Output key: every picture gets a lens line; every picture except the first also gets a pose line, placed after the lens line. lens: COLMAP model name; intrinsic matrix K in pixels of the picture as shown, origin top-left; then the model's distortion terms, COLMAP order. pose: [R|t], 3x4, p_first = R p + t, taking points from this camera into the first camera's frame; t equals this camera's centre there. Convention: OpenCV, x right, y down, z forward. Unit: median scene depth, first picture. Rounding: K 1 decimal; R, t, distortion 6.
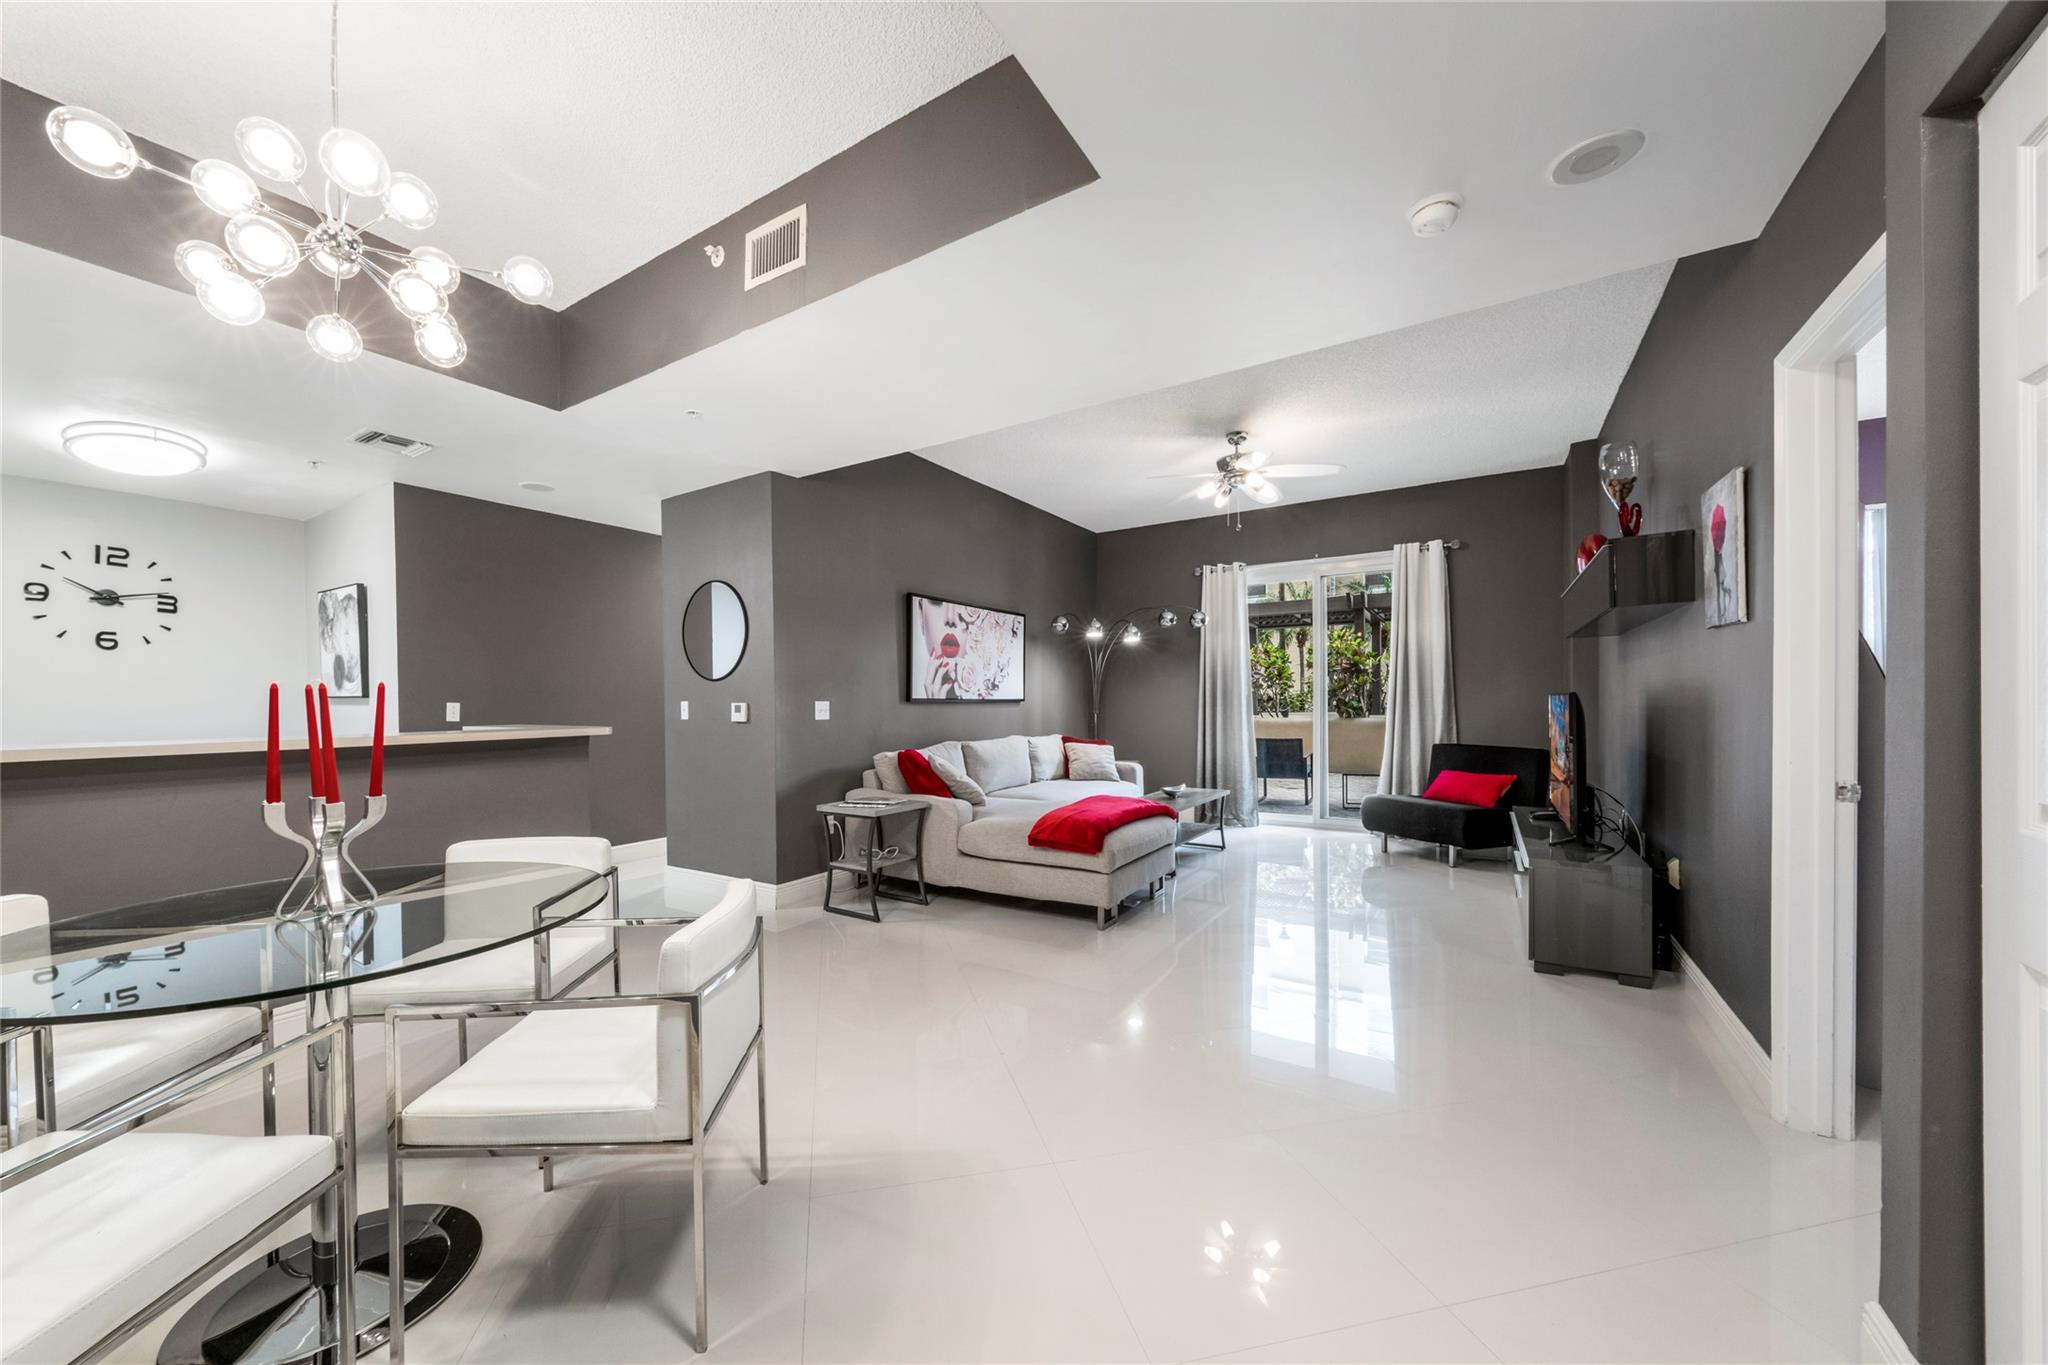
lens RADIAL K [[744.6, 0, 981.4], [0, 744.6, 711.7], [0, 0, 1]] dist [0.001471, 0.000127]
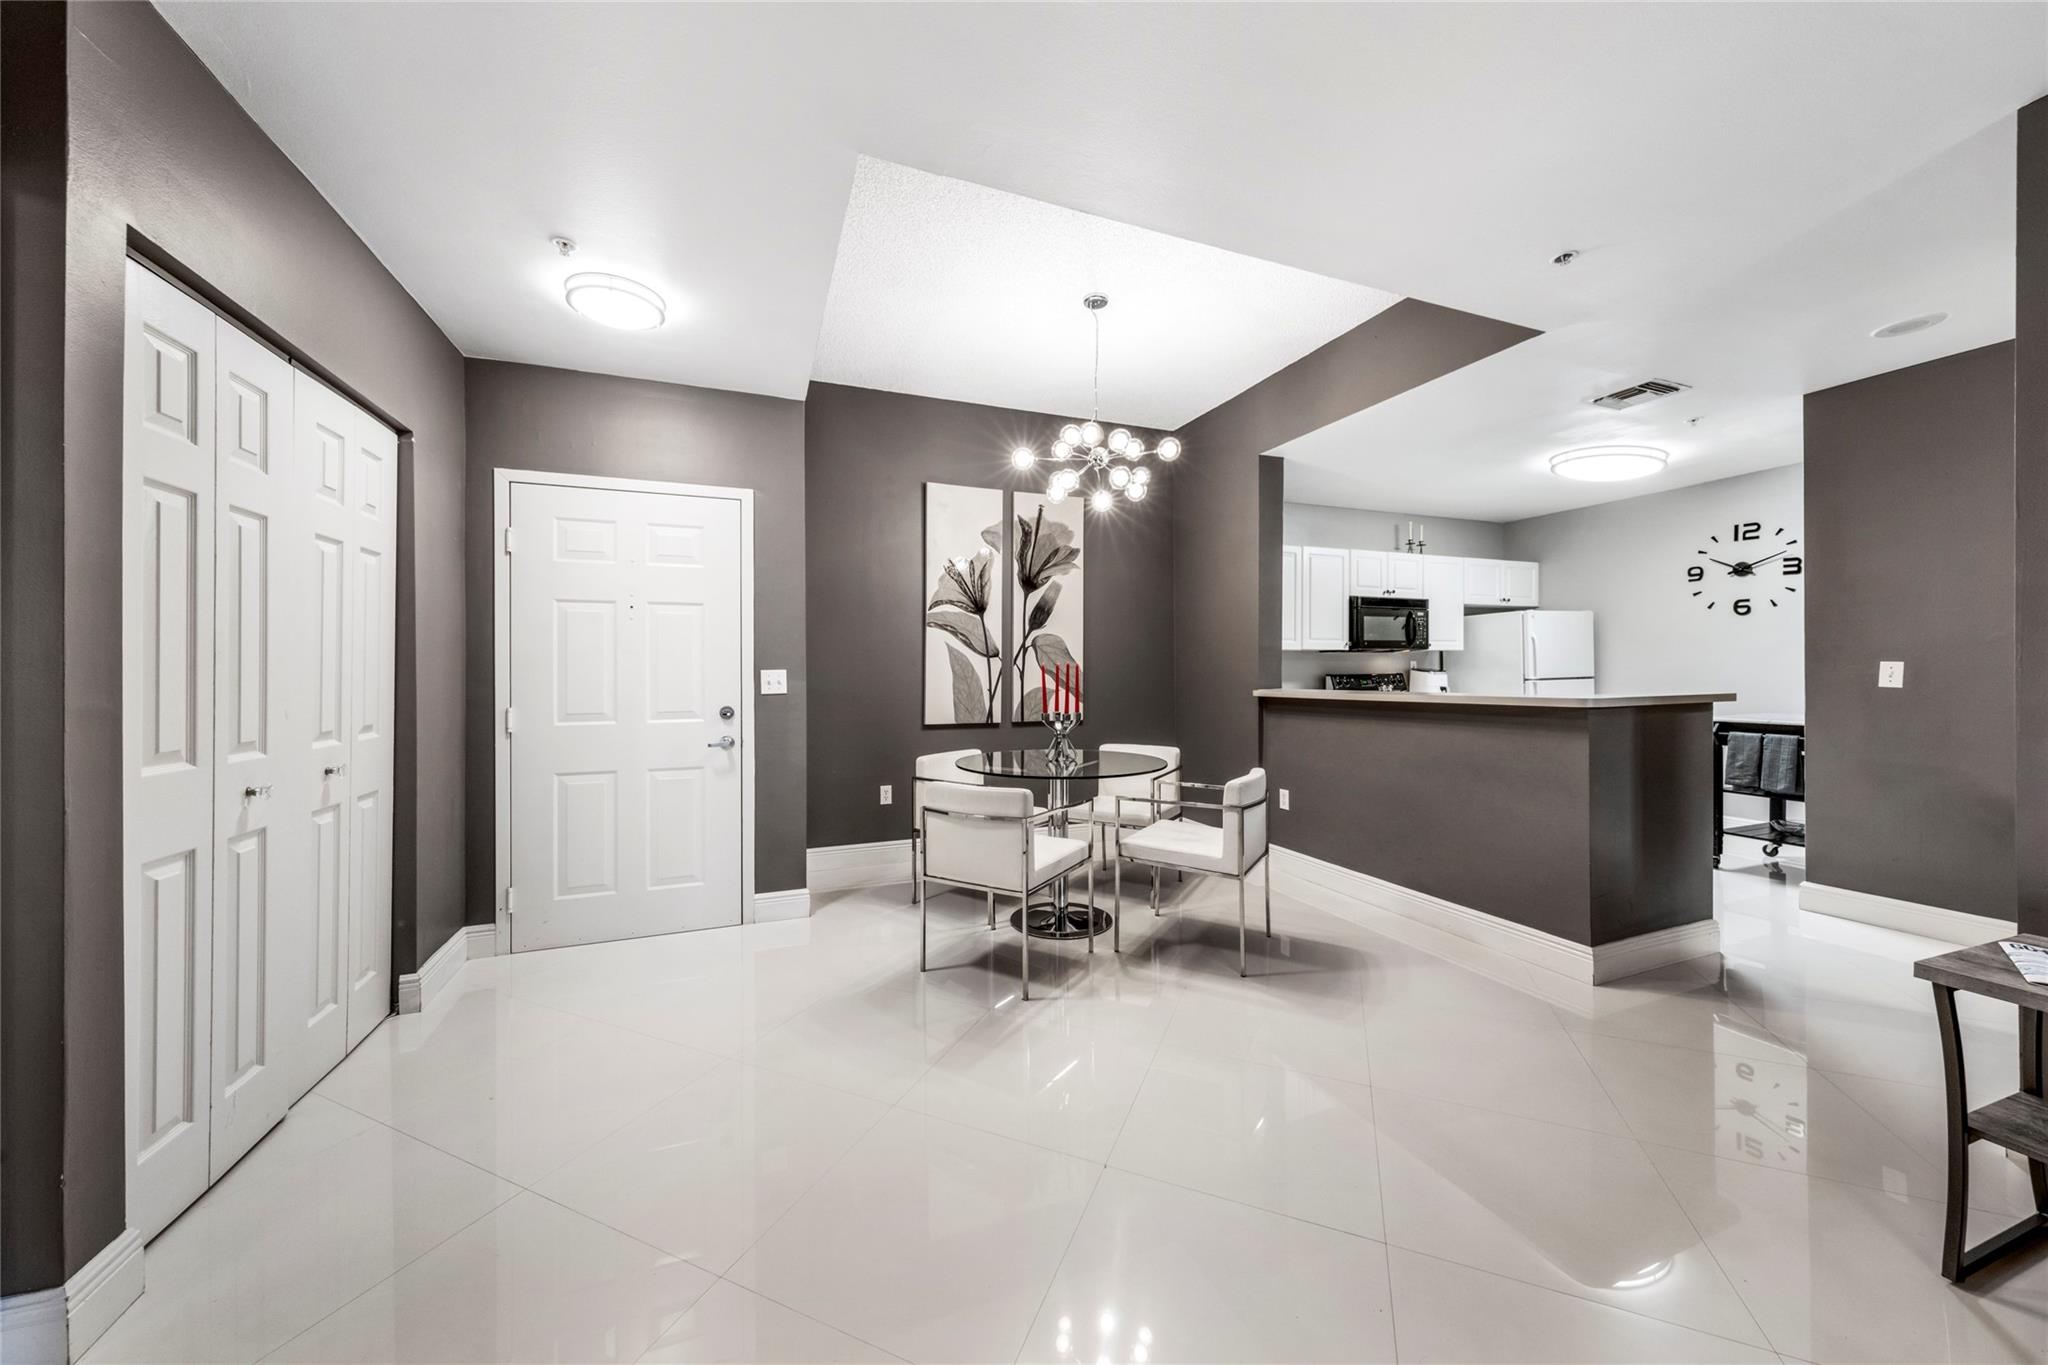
lens RADIAL K [[709.1, 0, 1025.1], [0, 709.1, 673.9], [0, 0, 1]] dist [-0.000236, -0.000014]
pose [[-0.574478, 0.013918, -0.818402, 0.356445], [0.003114, 0.999885, 0.014819, -0.013791], [0.818514, 0.005965, -0.574455, 0.761391]]
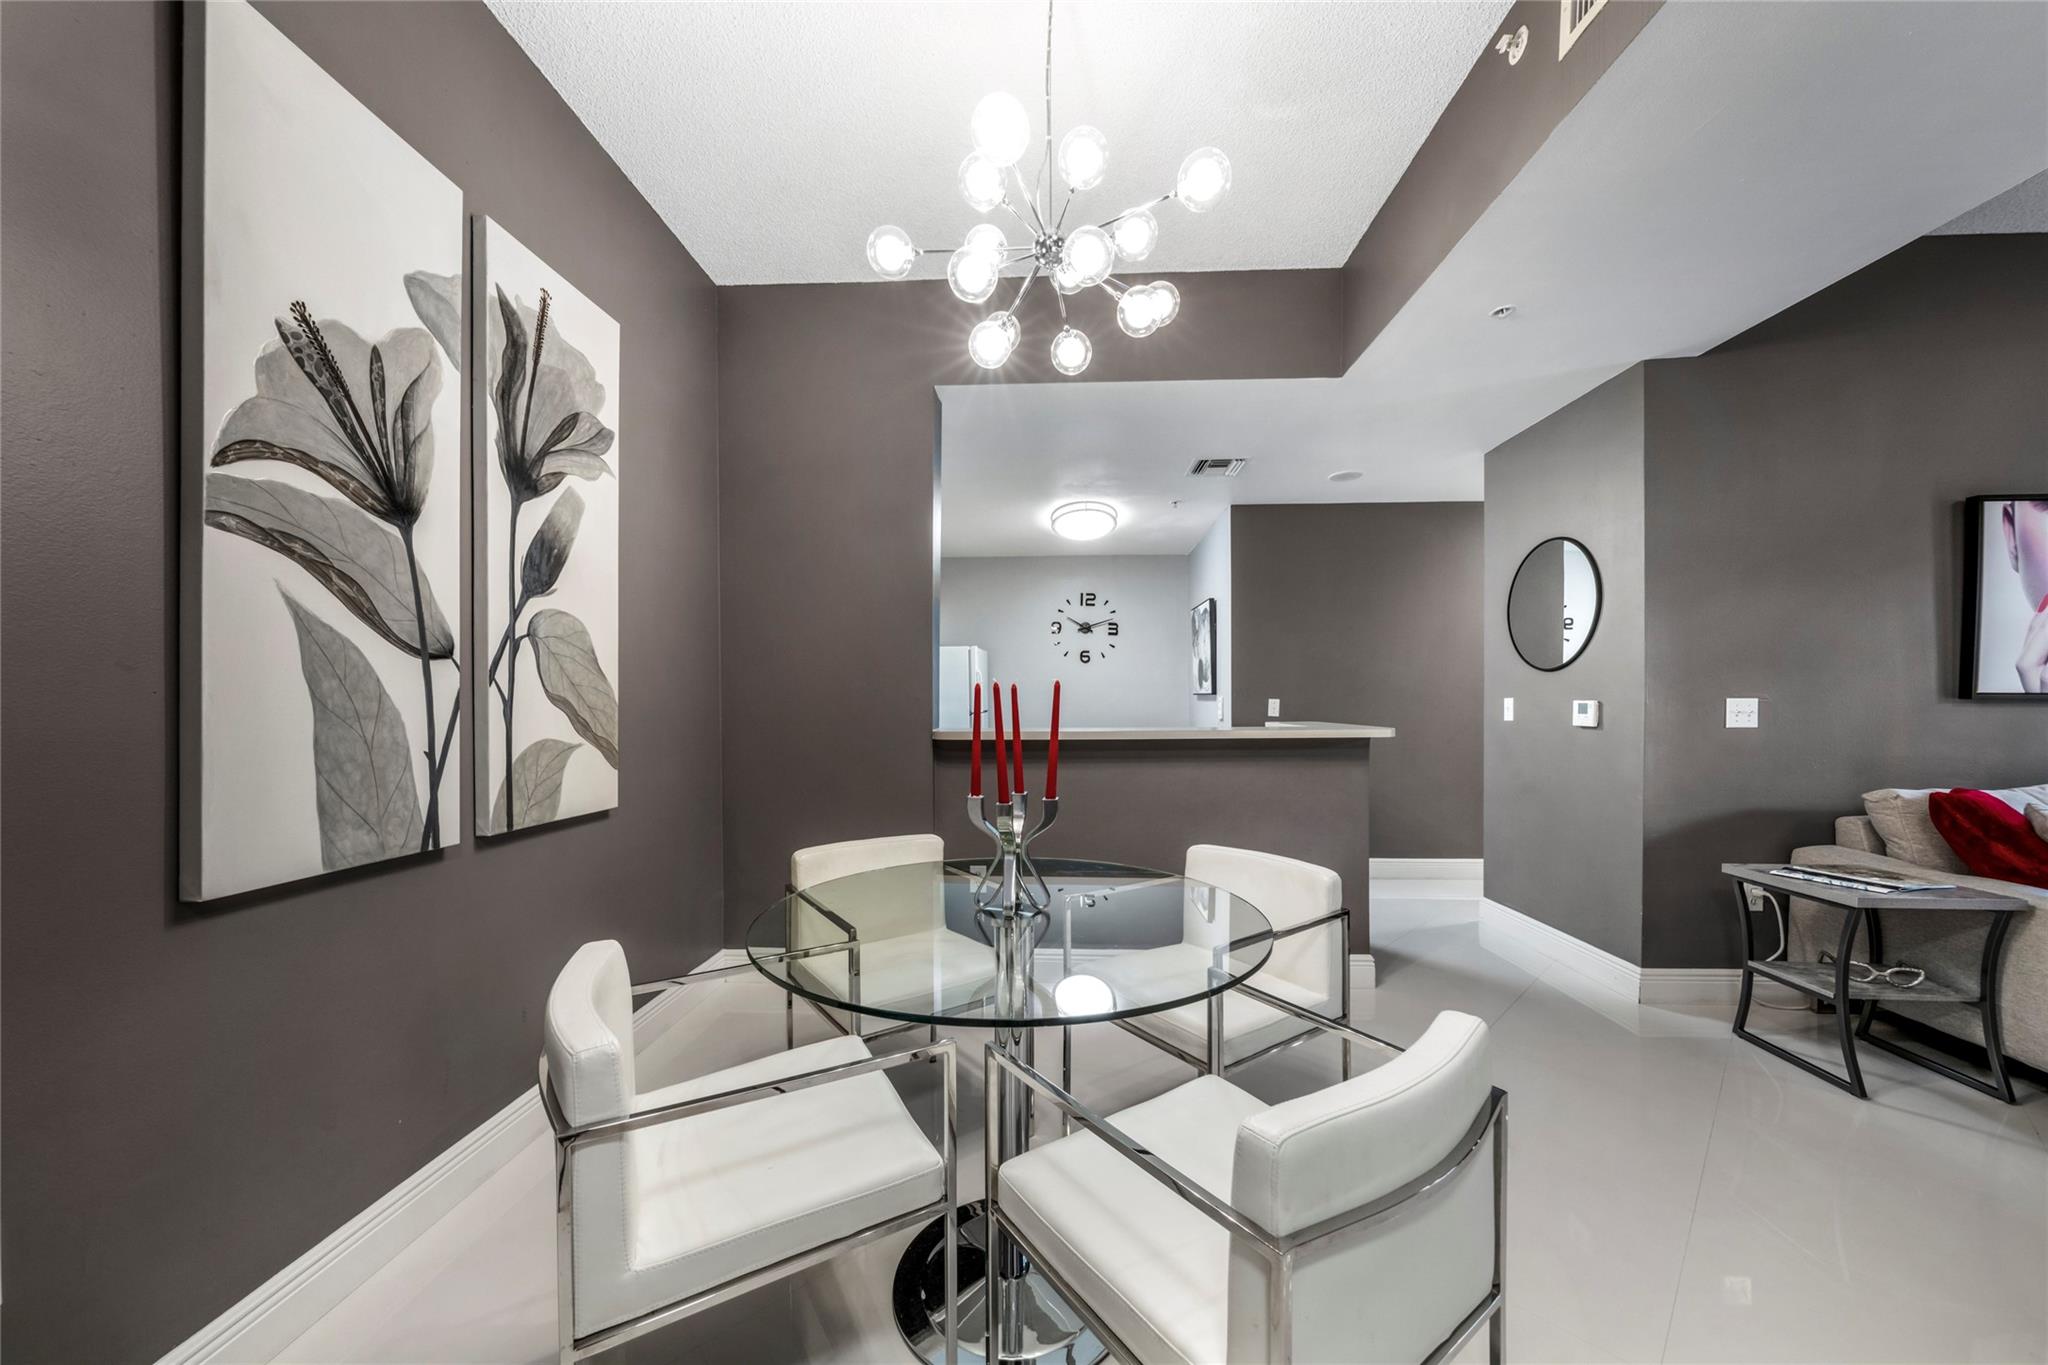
lens RADIAL K [[717.1, 0, 1033.1], [0, 717.1, 713.8], [0, 0, 1]] dist [0.000158, 0.000003]
pose [[0.524870, 0.019158, -0.850967, -0.012156], [-0.010955, 0.999816, 0.015752, -0.003686], [0.851112, 0.001055, 0.524983, 0.172154]]
